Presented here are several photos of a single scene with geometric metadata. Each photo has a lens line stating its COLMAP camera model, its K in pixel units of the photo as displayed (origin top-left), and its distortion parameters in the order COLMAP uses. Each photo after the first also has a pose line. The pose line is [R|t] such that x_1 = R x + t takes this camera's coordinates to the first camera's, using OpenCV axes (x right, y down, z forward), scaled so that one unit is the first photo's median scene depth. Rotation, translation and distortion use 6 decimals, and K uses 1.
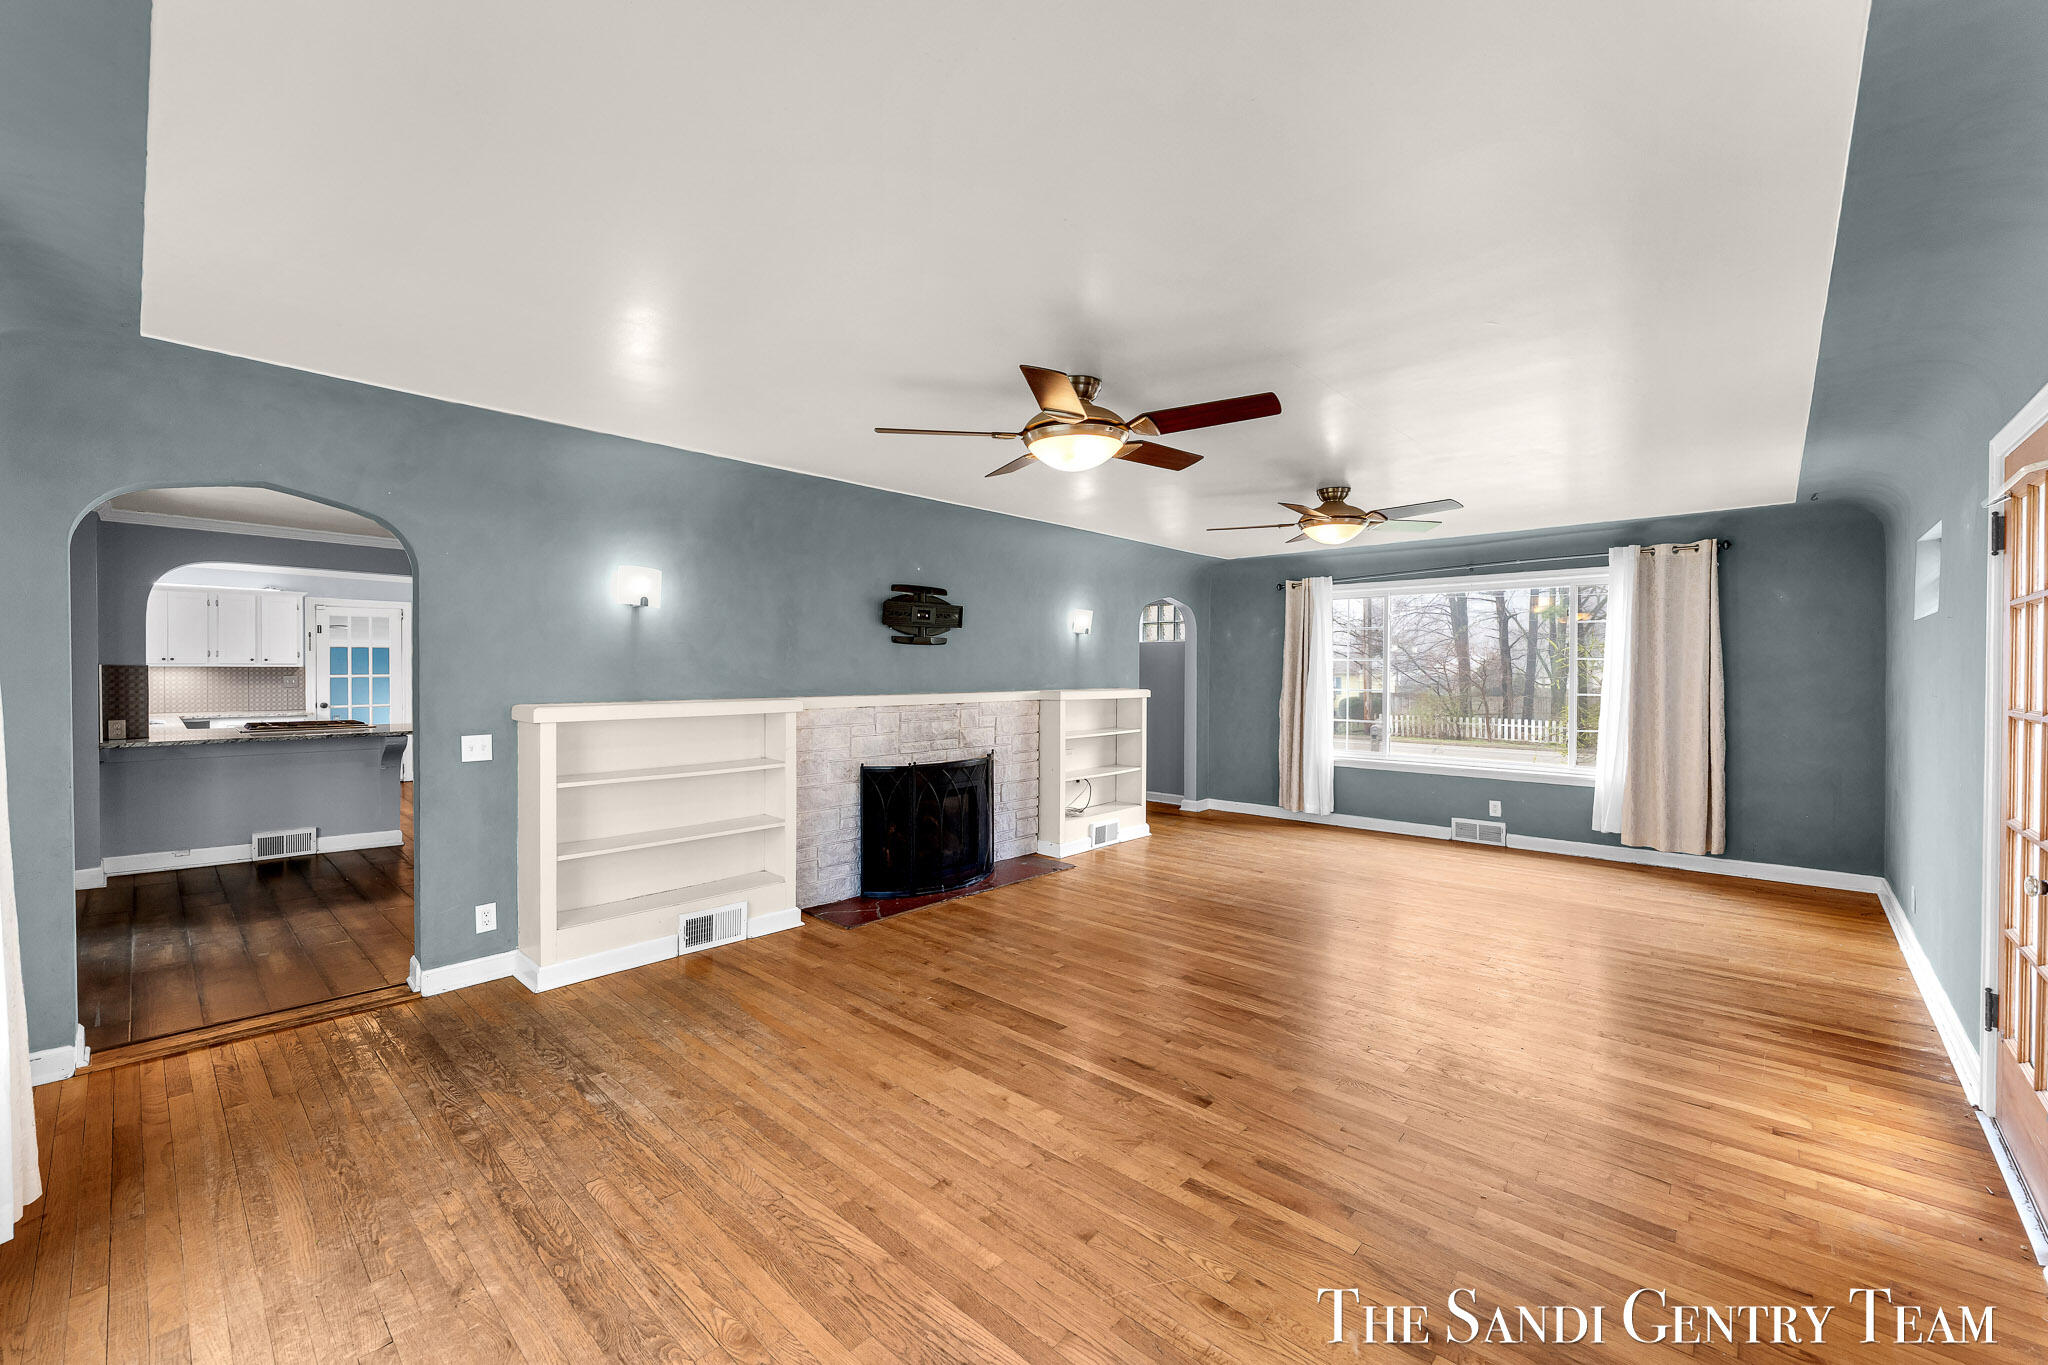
lens RADIAL K [[831.8, 0, 1022.4], [0, 831.8, 671.0], [0, 0, 1]] dist [0.002081, 0.000341]
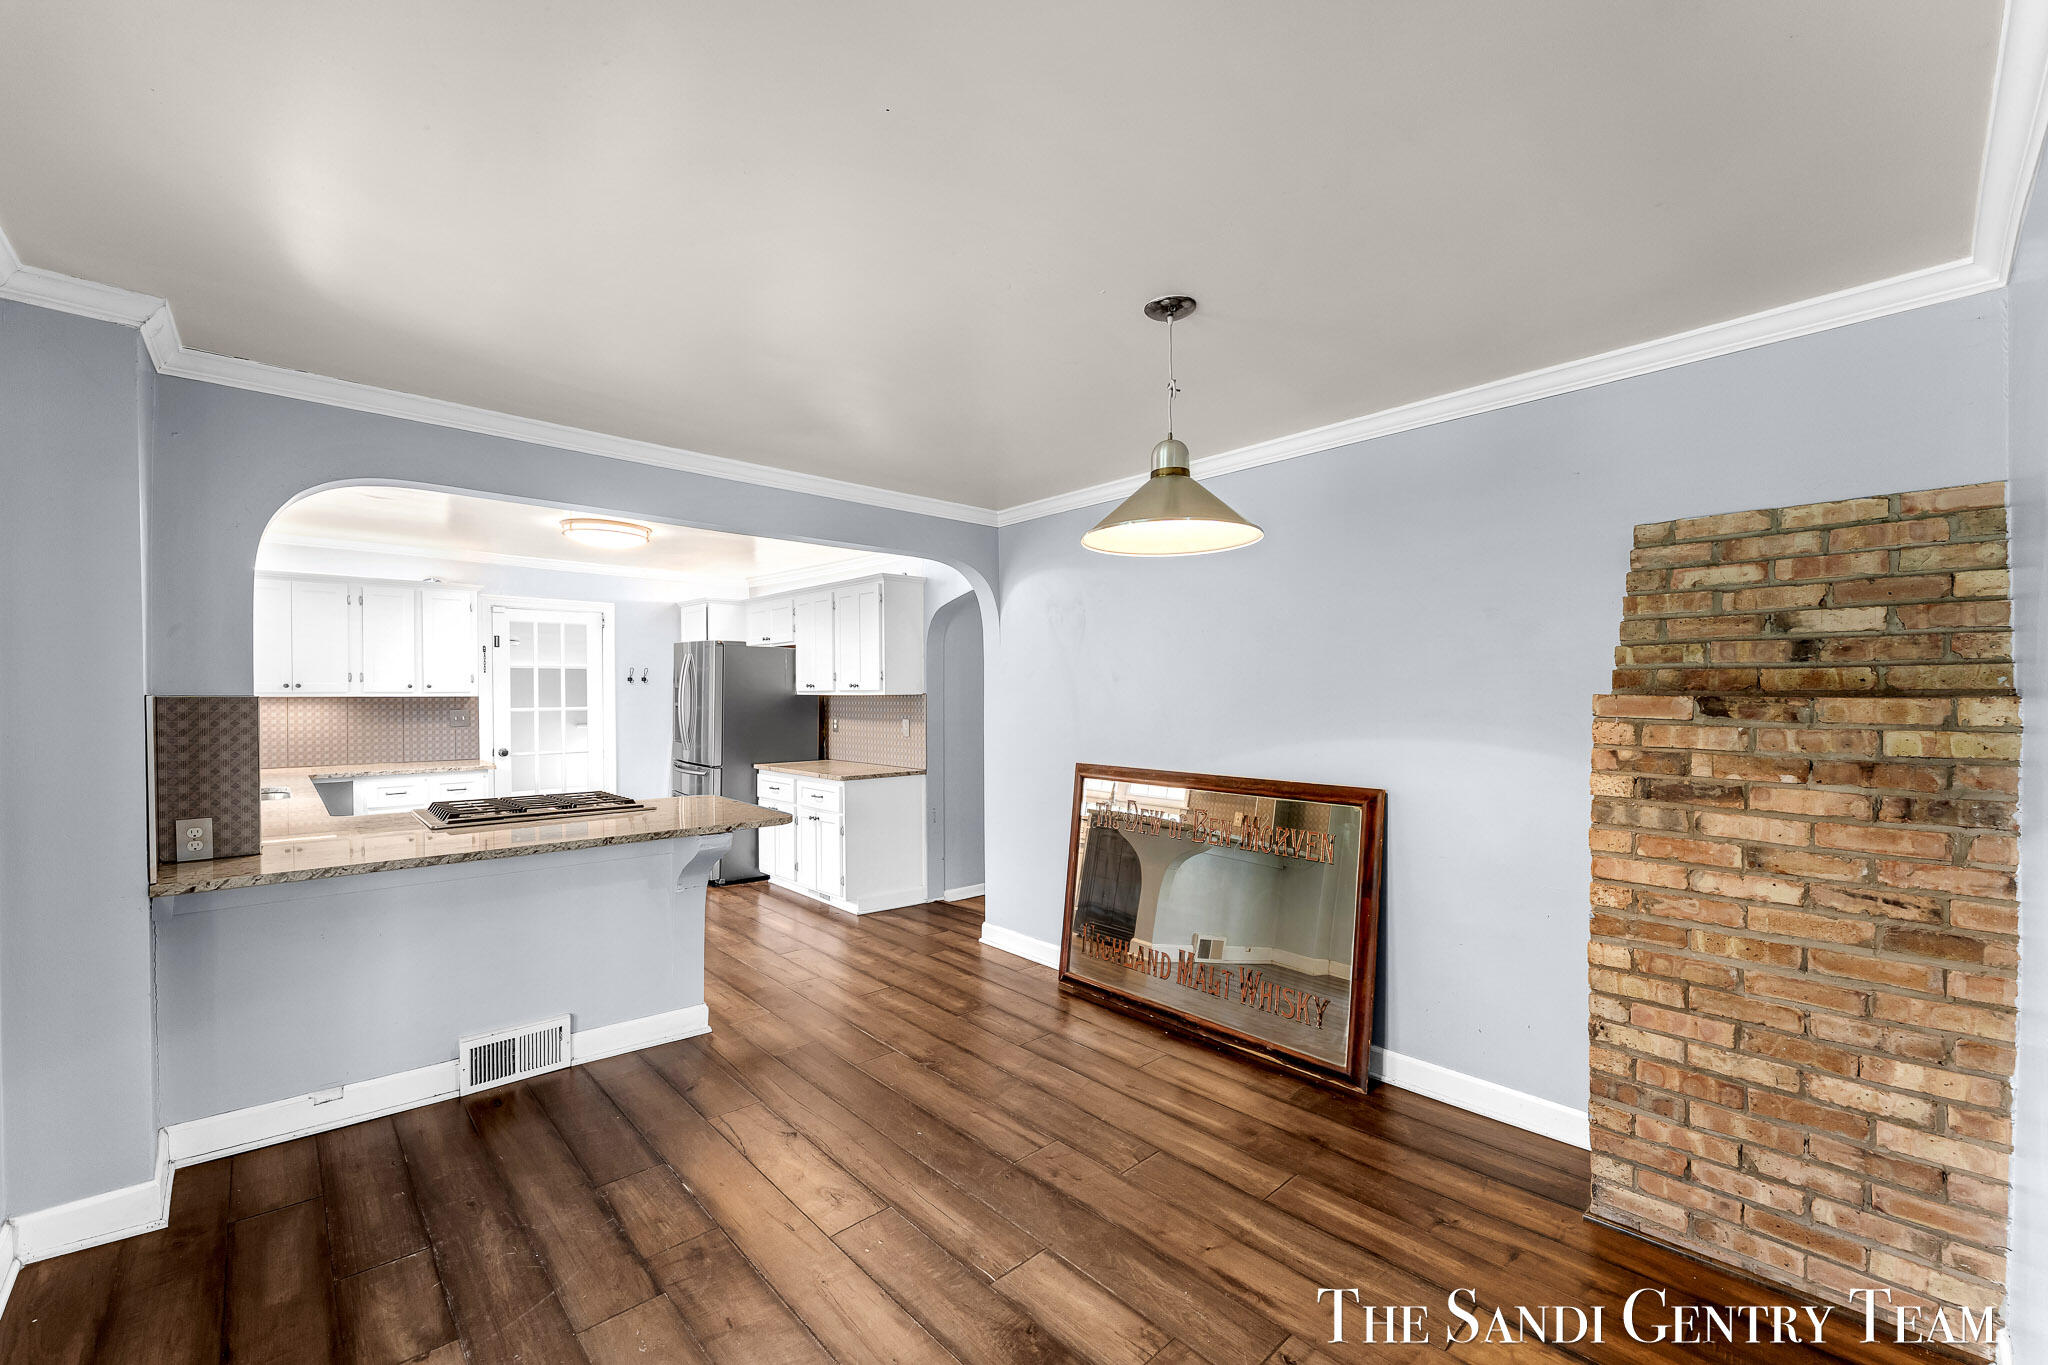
lens RADIAL K [[831.8, 0, 1030.7], [0, 831.8, 695.6], [0, 0, 1]] dist [0.002081, 0.000341]
pose [[0.997606, -0.004363, -0.069020, -0.415831], [0.004330, 0.999990, -0.000627, -0.003752], [0.069022, 0.000326, 0.997615, 0.401215]]
